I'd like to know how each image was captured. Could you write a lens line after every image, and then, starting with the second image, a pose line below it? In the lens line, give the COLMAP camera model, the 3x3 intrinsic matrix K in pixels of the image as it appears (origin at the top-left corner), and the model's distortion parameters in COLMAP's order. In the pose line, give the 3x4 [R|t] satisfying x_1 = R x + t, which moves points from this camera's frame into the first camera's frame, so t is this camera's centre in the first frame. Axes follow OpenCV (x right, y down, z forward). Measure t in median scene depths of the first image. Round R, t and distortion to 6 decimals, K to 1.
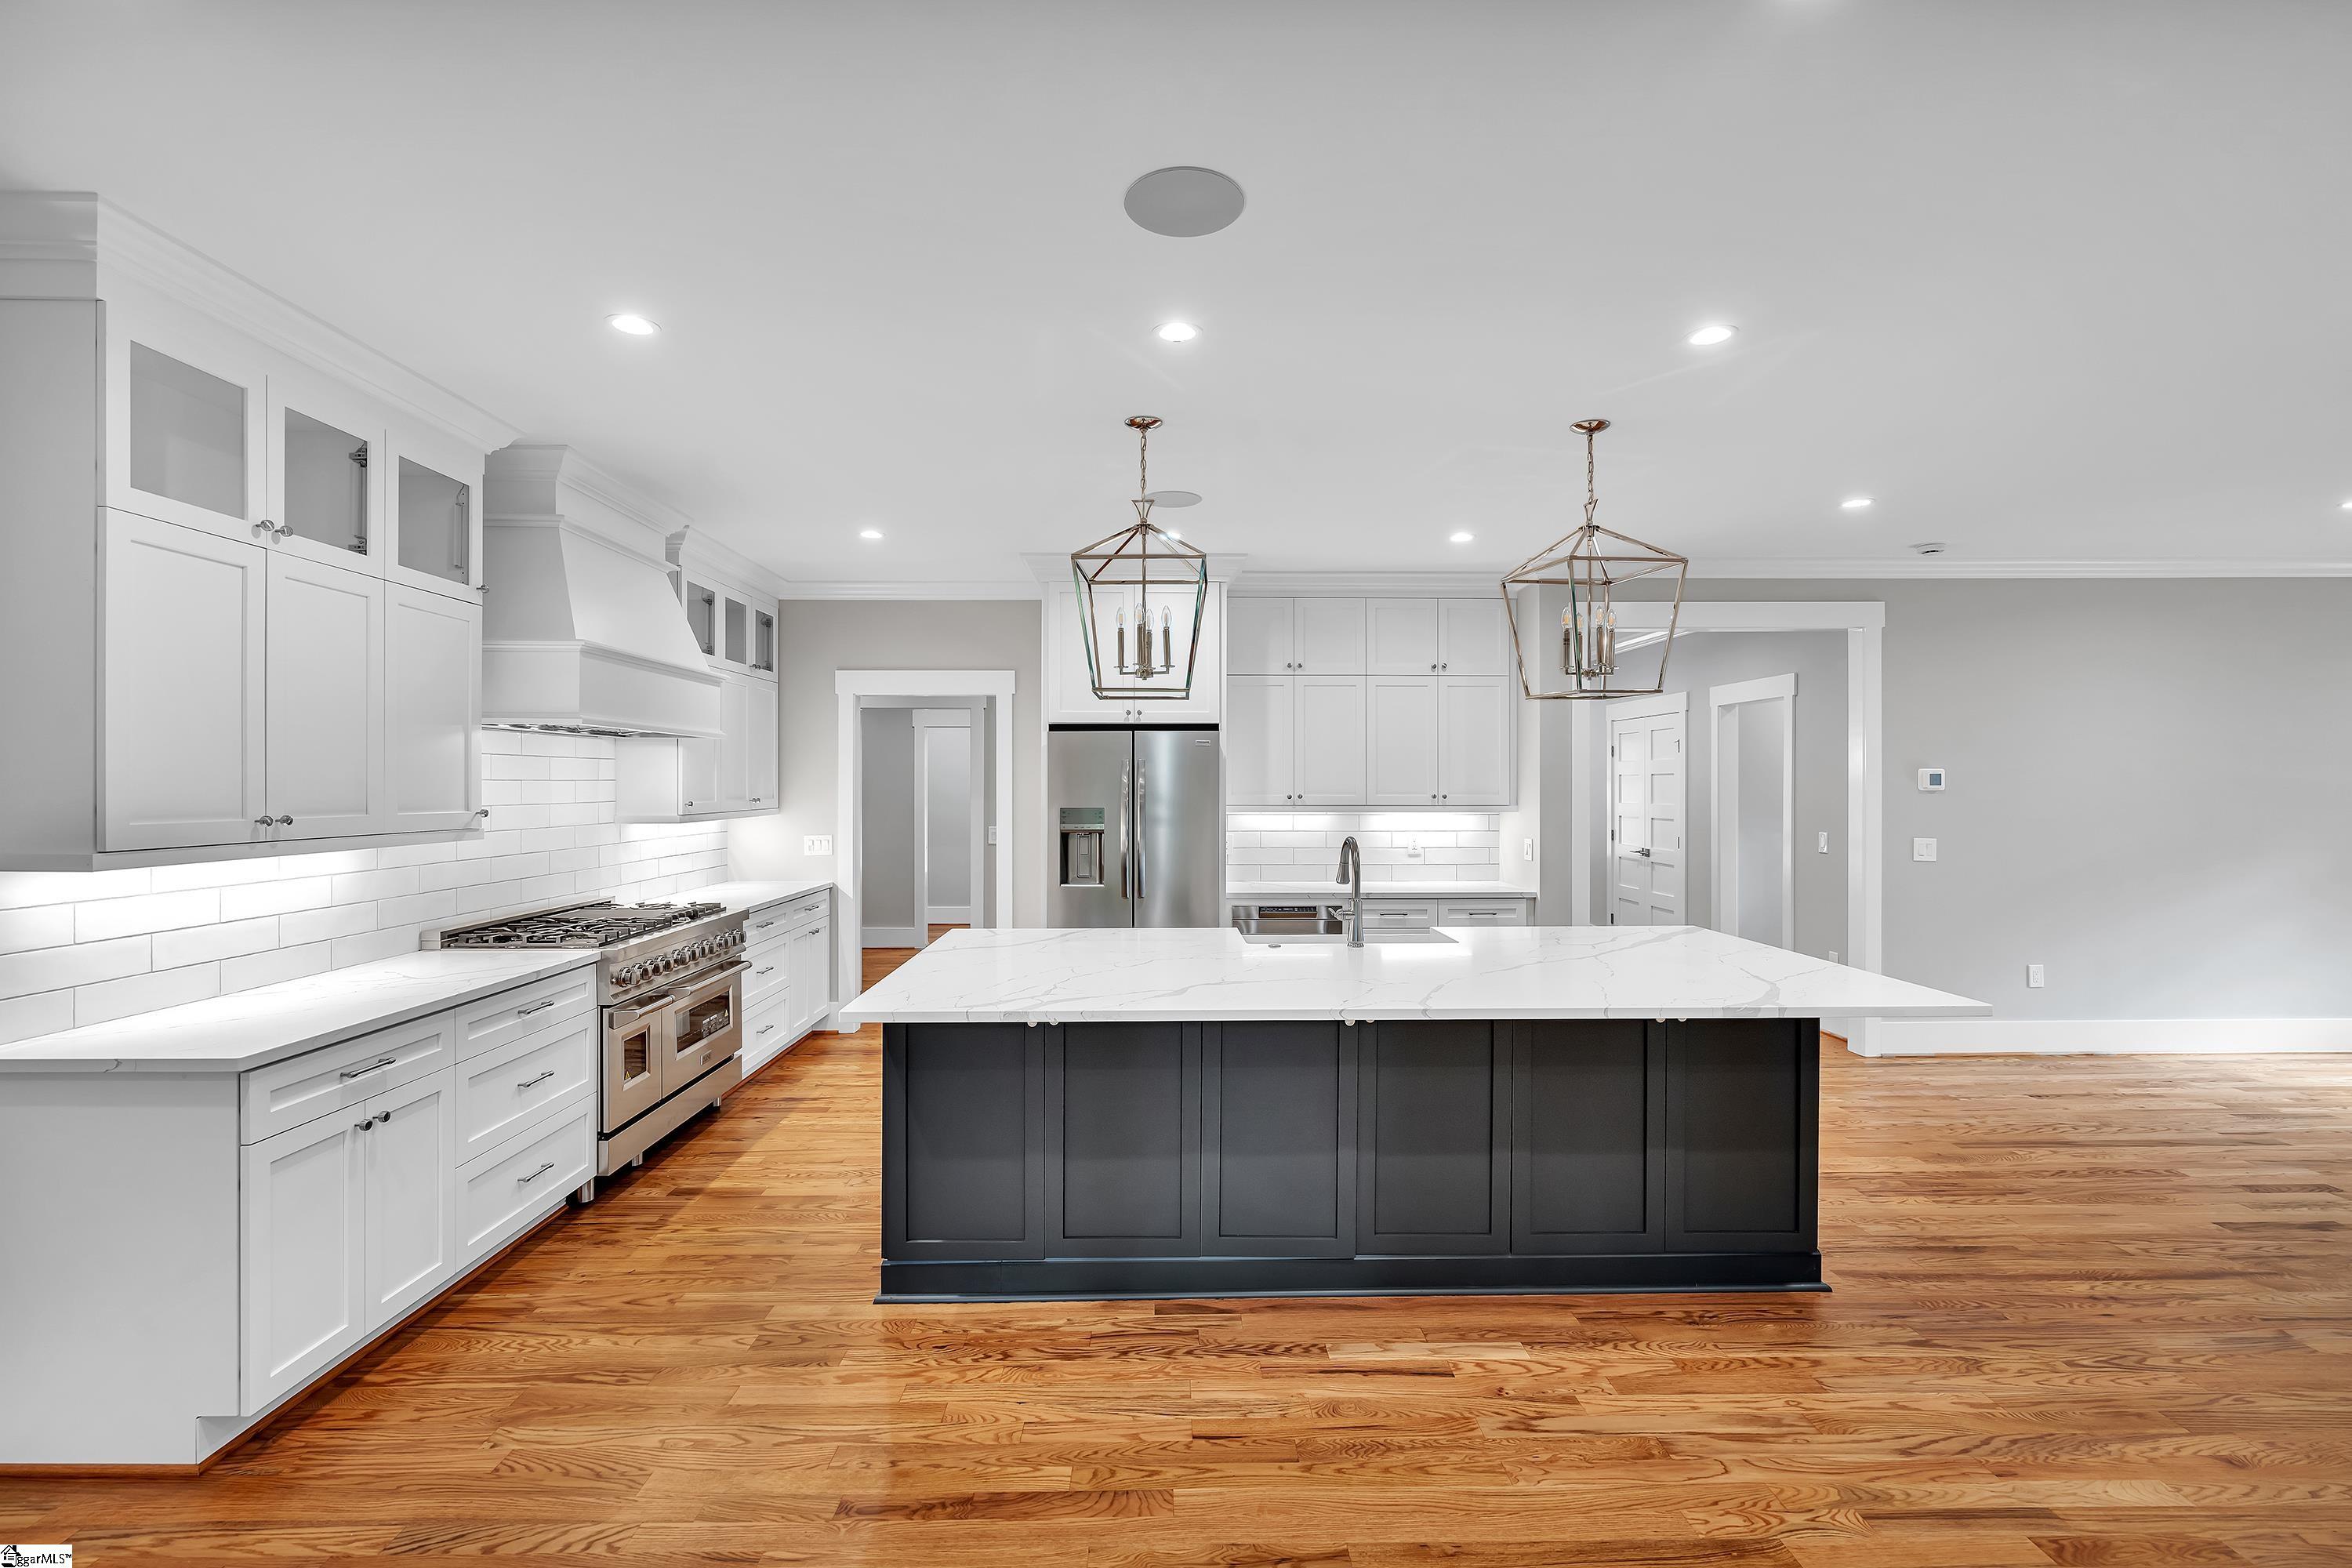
lens RADIAL K [[1054.7, 0, 1176.0], [0, 1054.7, 784.0], [0, 0, 1]] dist [-0.004144, 0.000481]
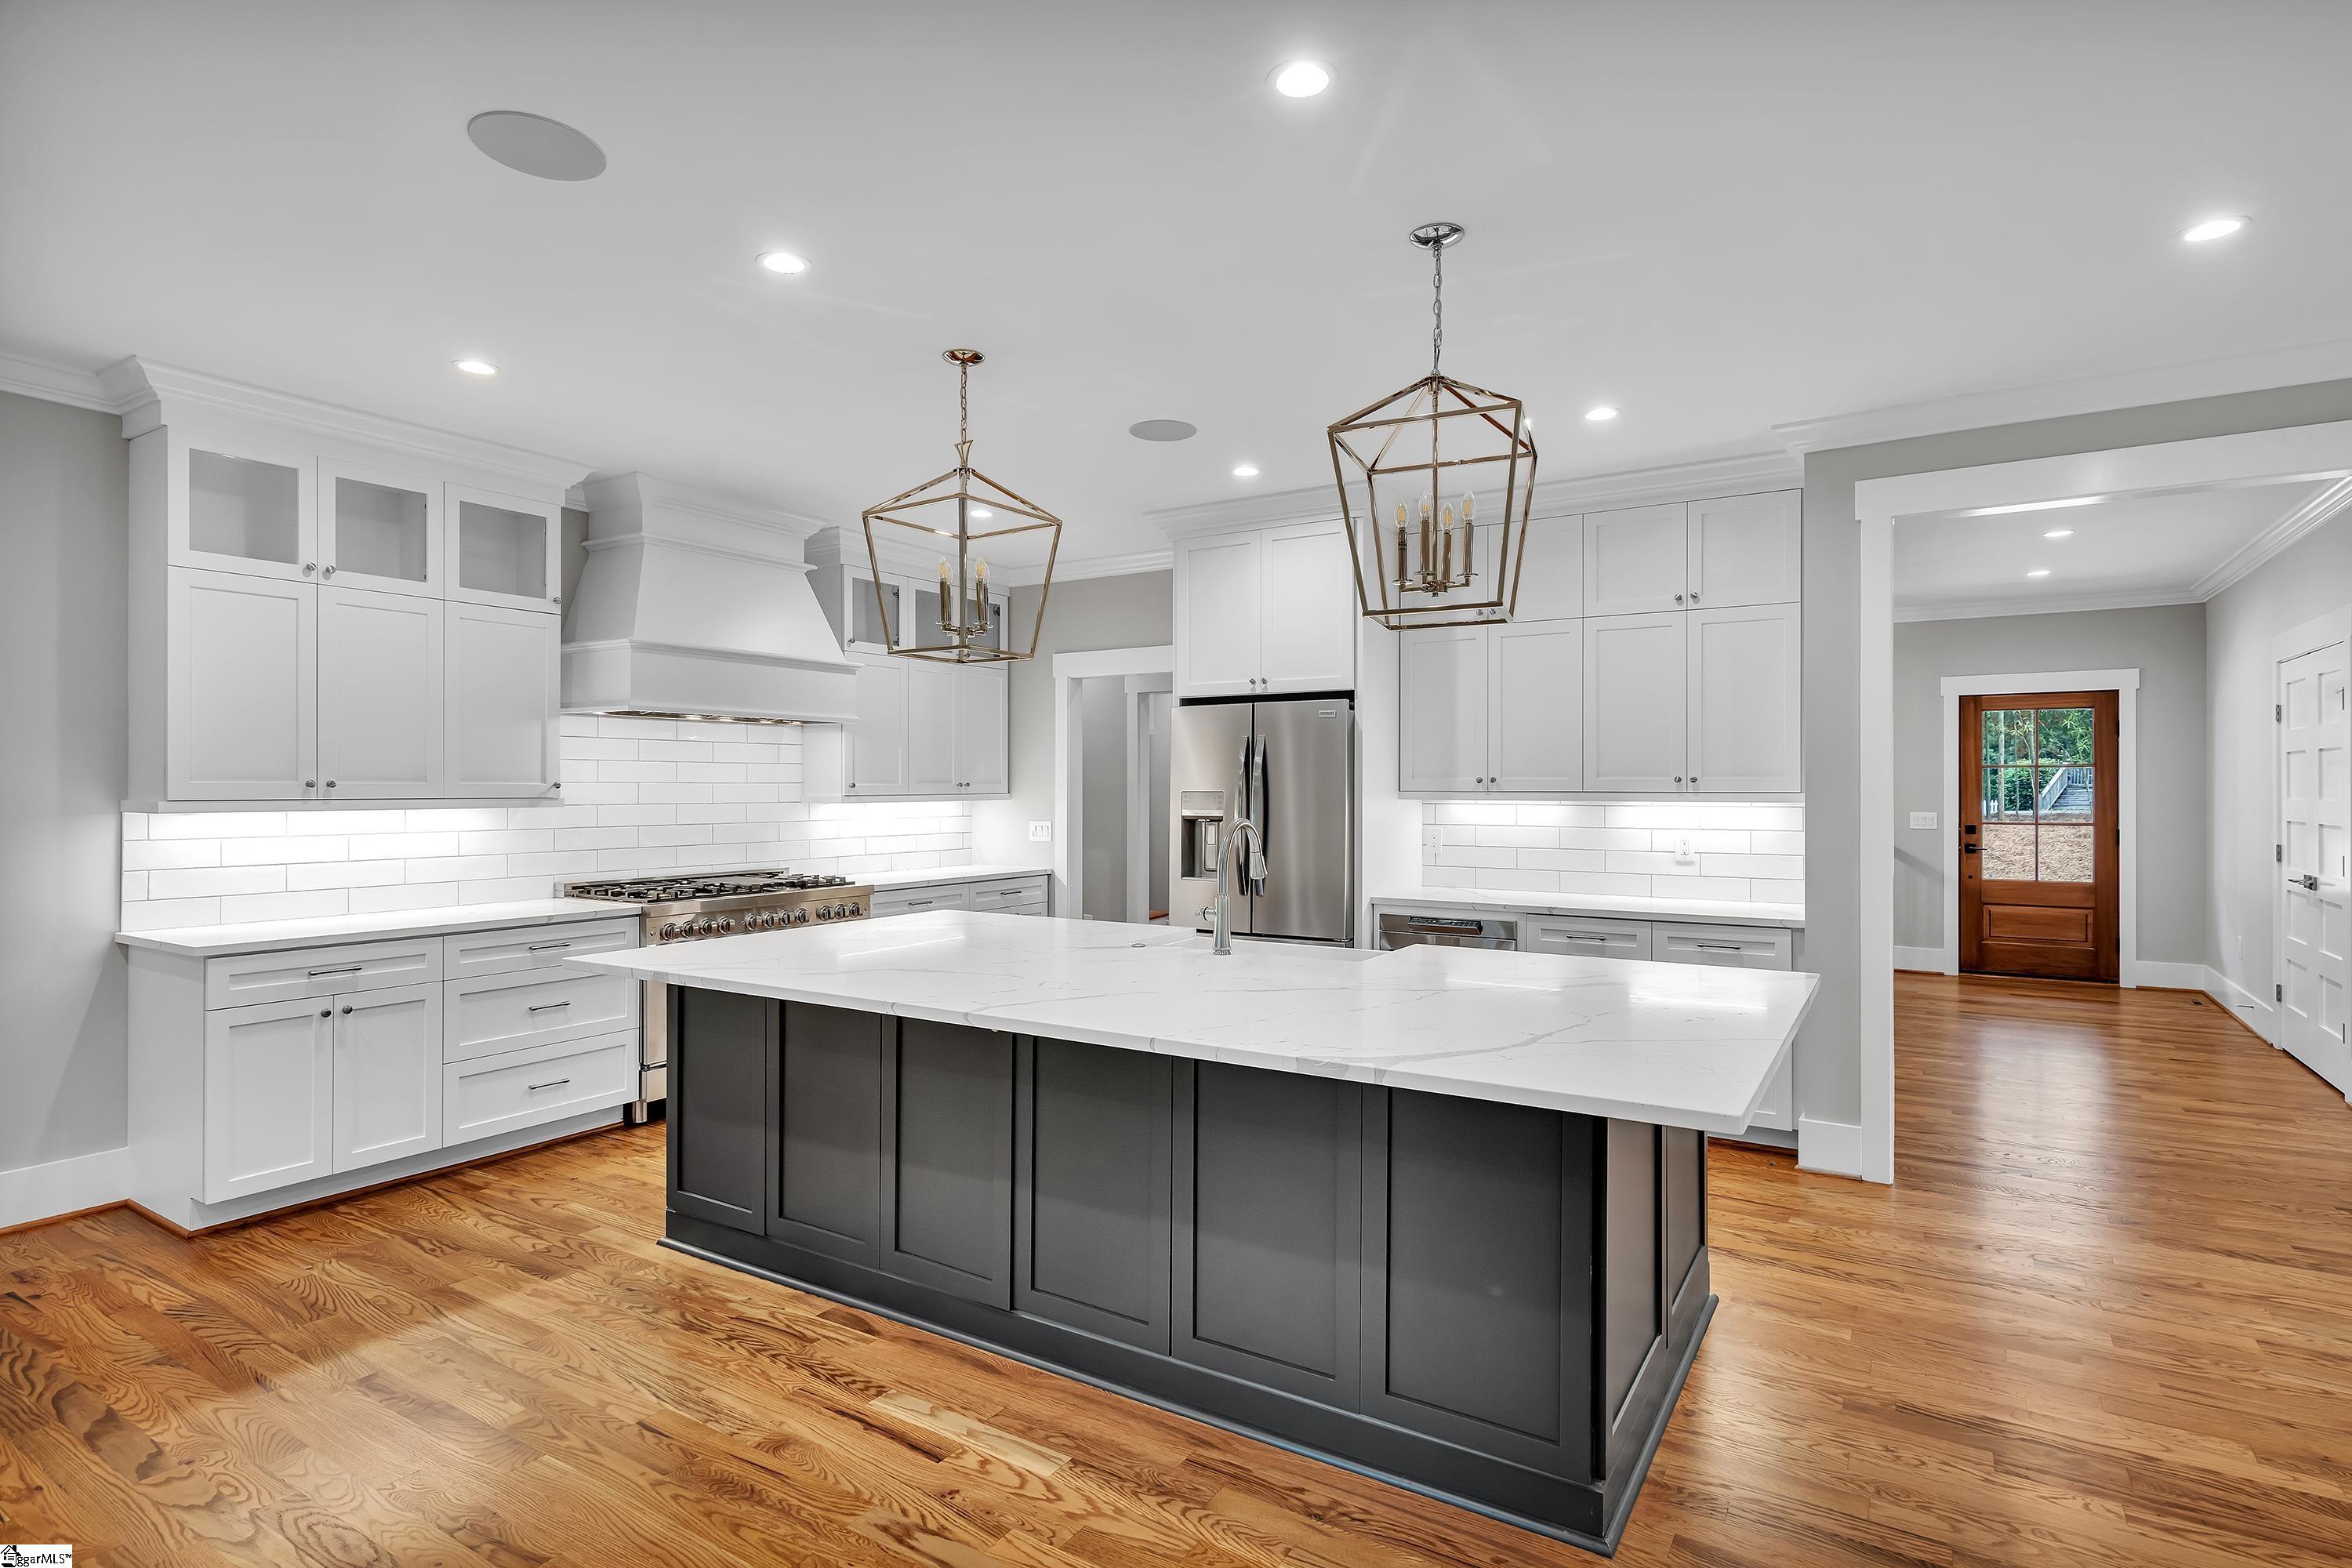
lens RADIAL K [[1182.4, 0, 1176.0], [0, 1182.4, 784.0], [0, 0, 1]] dist [0.004146, 0.000487]
pose [[0.838131, -0.000309, -0.545468, 0.784866], [-0.000570, 0.999999, -0.001443, 0.031808], [0.545468, 0.001521, 0.838130, 0.280794]]
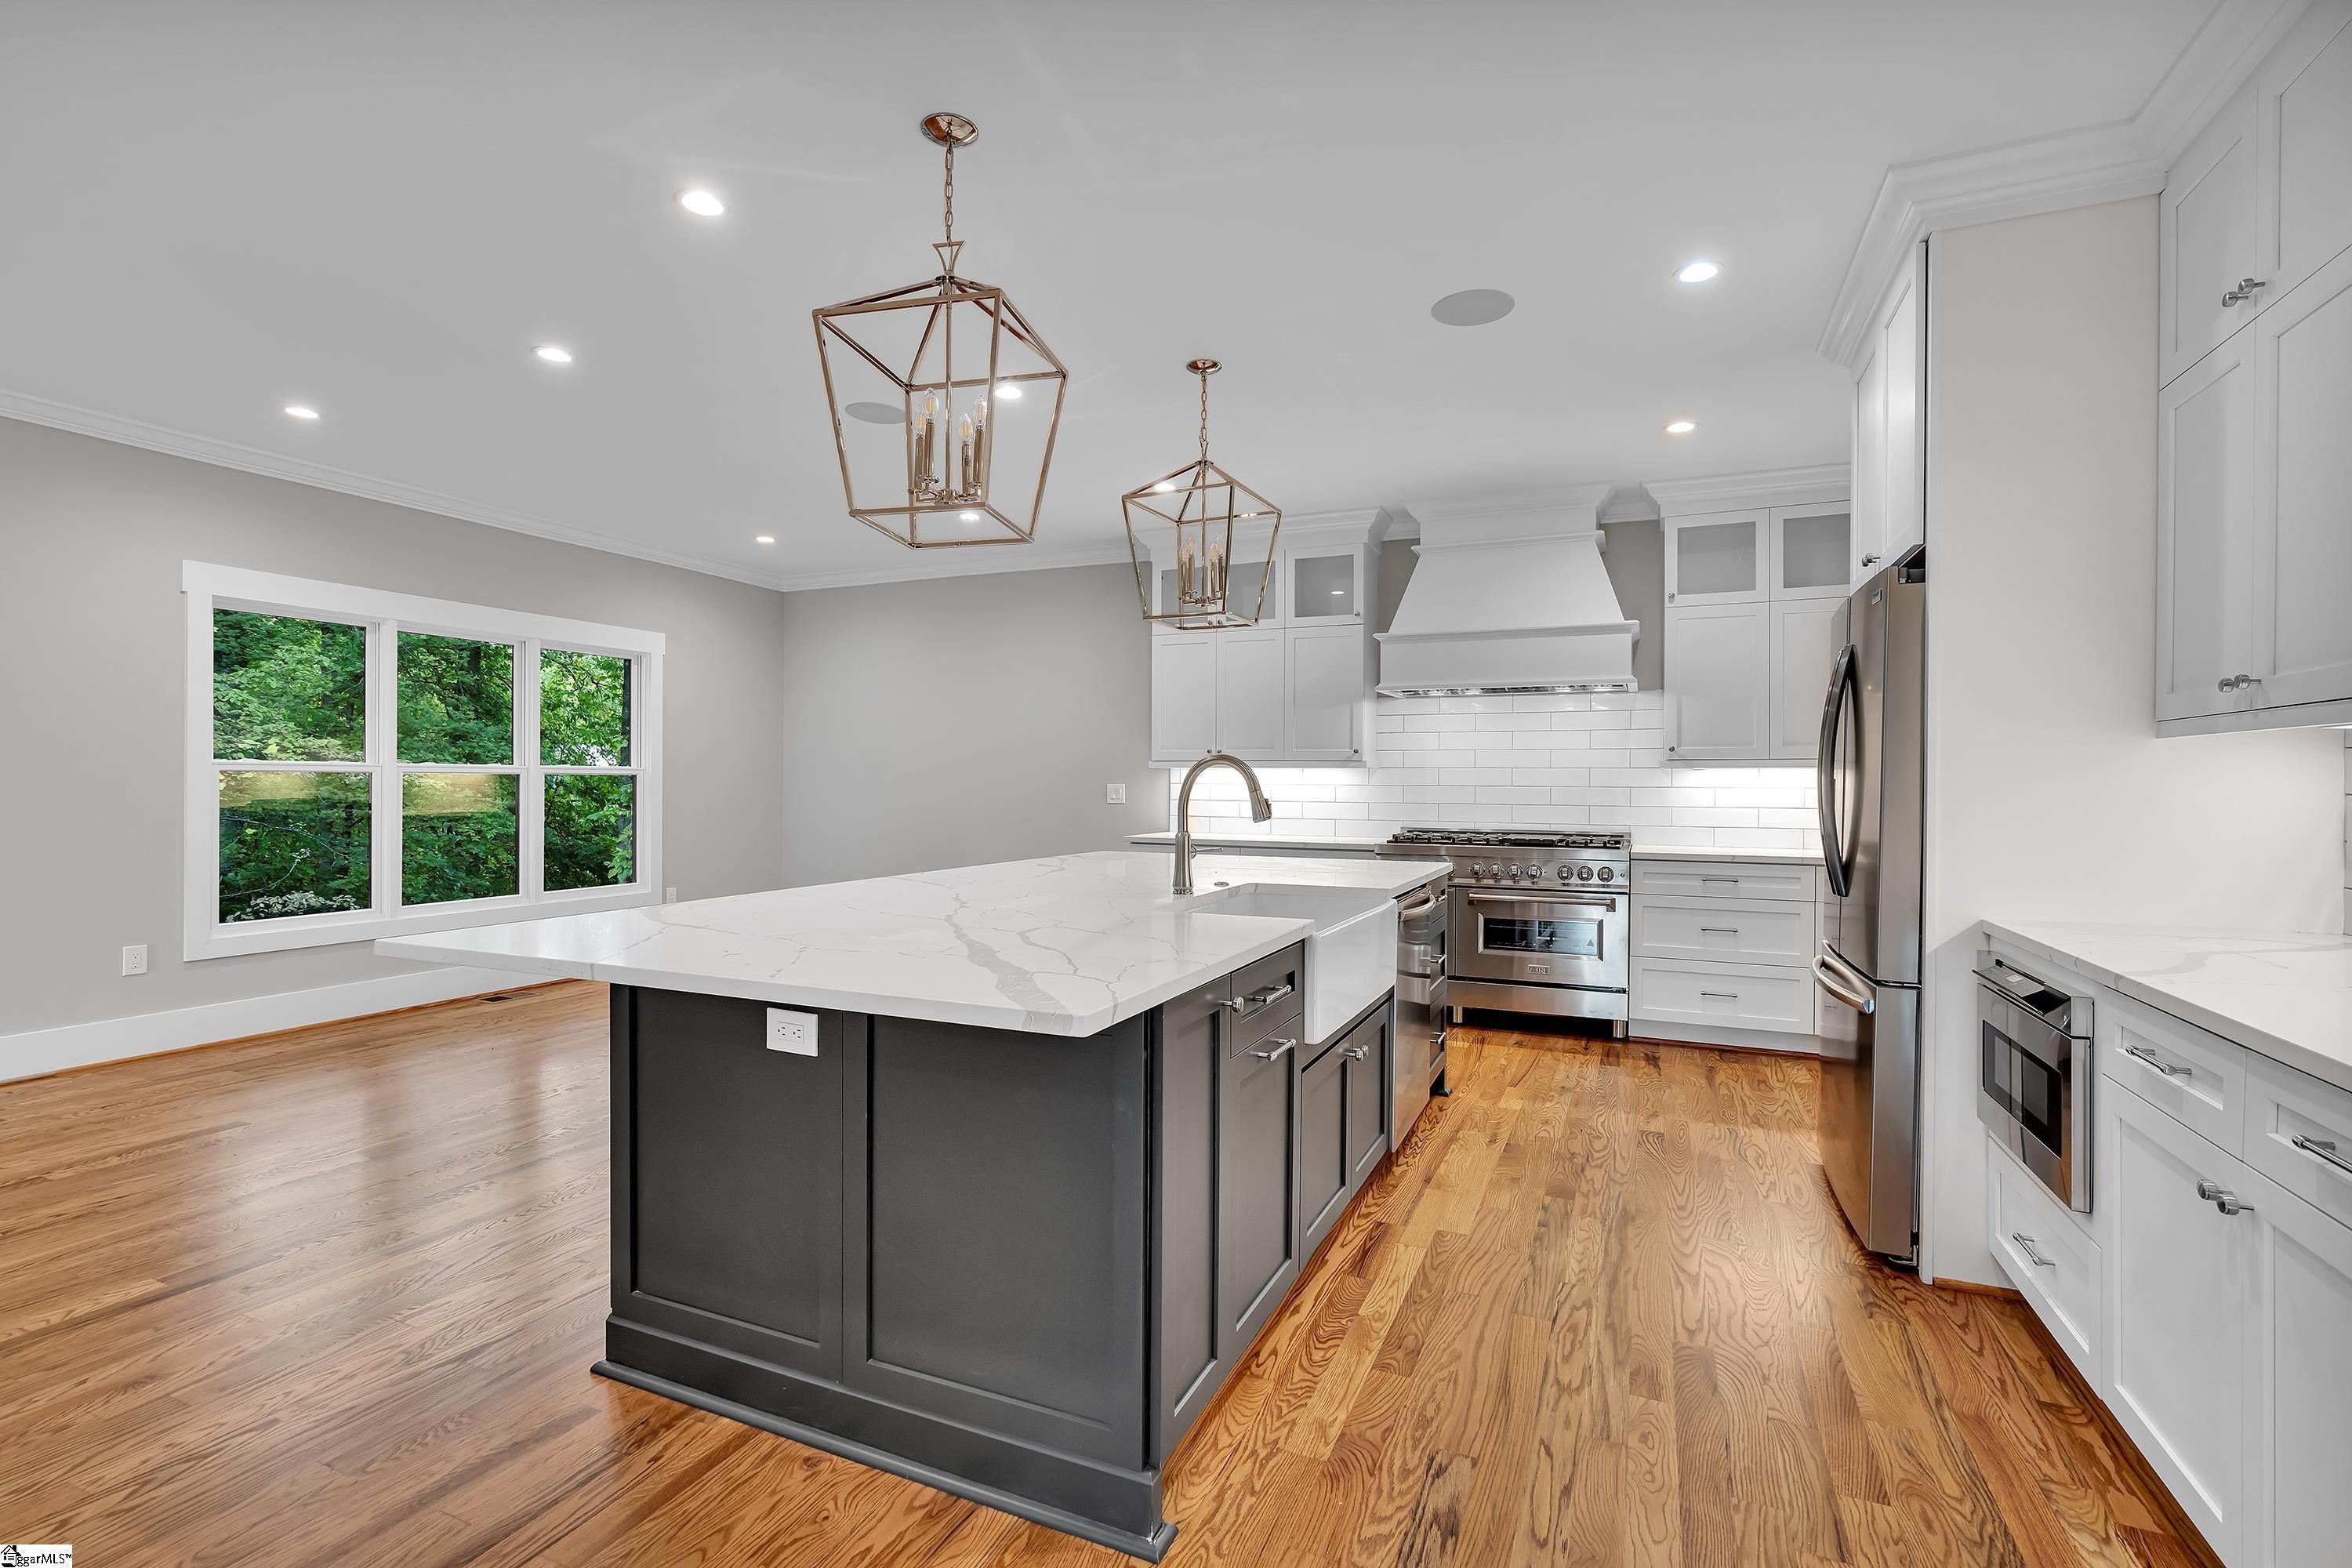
lens RADIAL K [[1054.7, 0, 1176.0], [0, 1054.7, 784.0], [0, 0, 1]] dist [-0.004144, 0.000481]
pose [[-0.416008, -0.002061, -0.909358, 1.096545], [-0.006198, 0.999981, 0.000569, 0.091283], [0.909340, 0.005873, -0.416013, 1.638893]]
